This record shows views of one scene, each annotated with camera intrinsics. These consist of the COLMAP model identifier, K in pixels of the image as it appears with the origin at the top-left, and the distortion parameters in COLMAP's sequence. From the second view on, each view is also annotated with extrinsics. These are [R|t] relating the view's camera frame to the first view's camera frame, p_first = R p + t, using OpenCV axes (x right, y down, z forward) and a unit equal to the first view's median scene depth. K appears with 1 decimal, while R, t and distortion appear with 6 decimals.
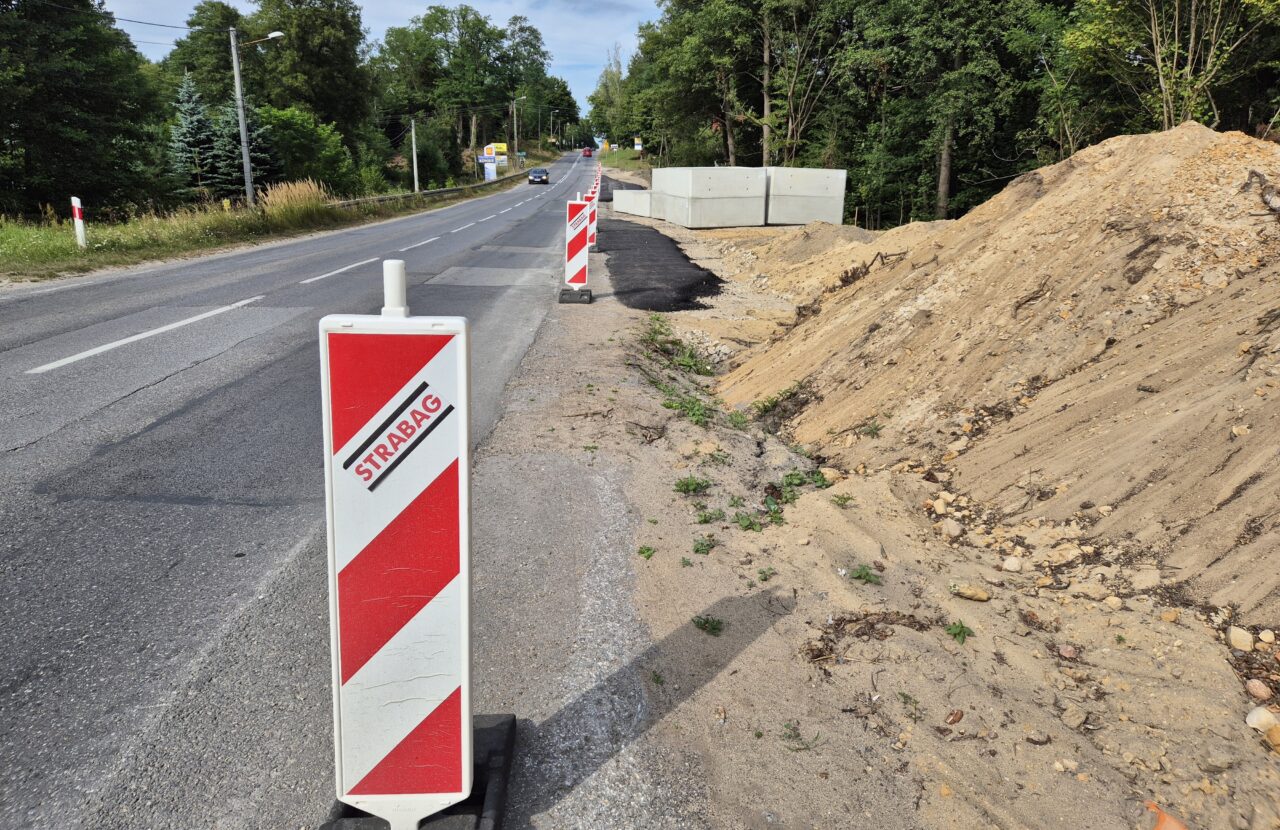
lens RADIAL K [[1051.6, 0, 644.3], [0, 1051.6, 484.2], [0, 0, 1]] dist [-0.014312, -0.018517]
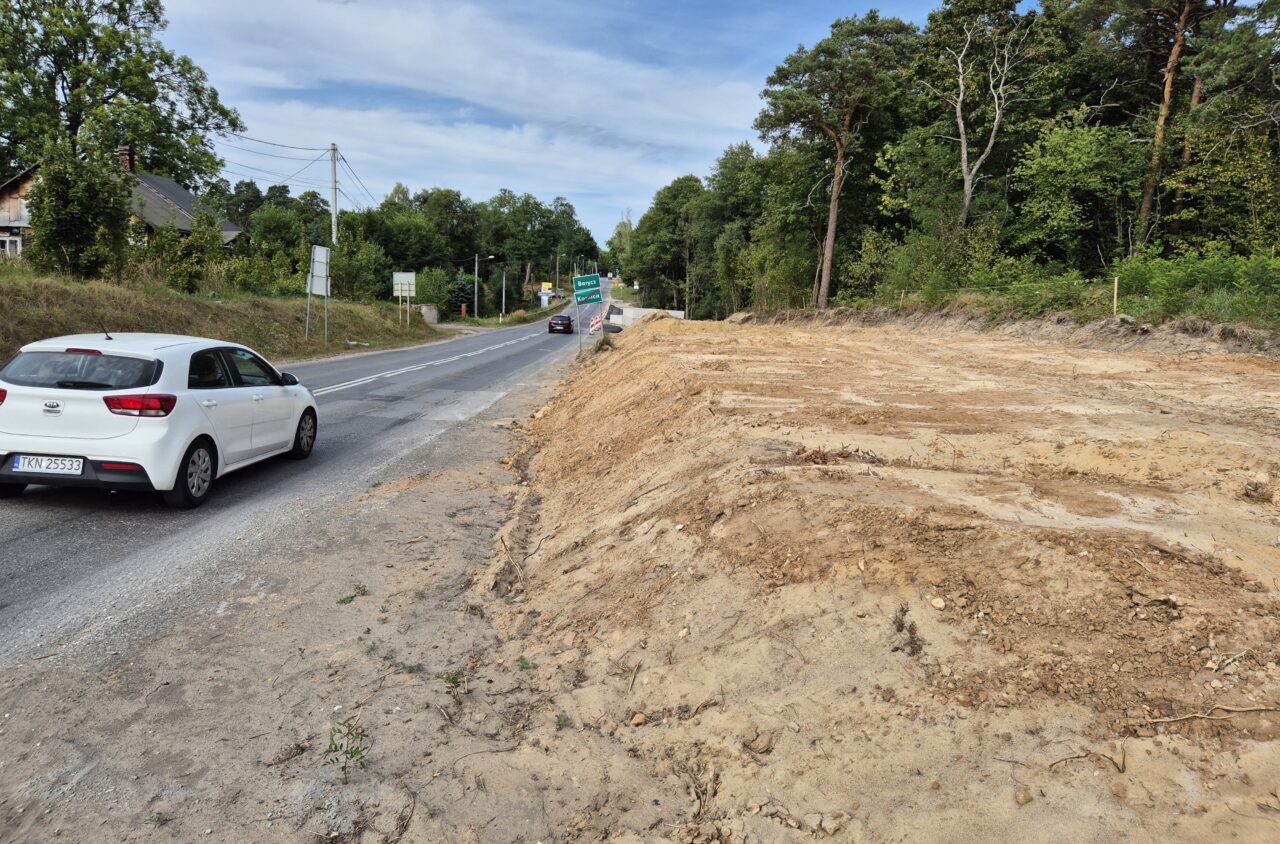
lens RADIAL K [[1048.9, 0, 640.0], [0, 1048.9, 422.0], [0, 0, 1]] dist [0.012818, 0.002947]
pose [[0.999355, 0.032713, -0.014815, 0.040880], [-0.034740, 0.985172, -0.168014, 0.184148], [0.009099, 0.168421, 0.985673, -0.671934]]
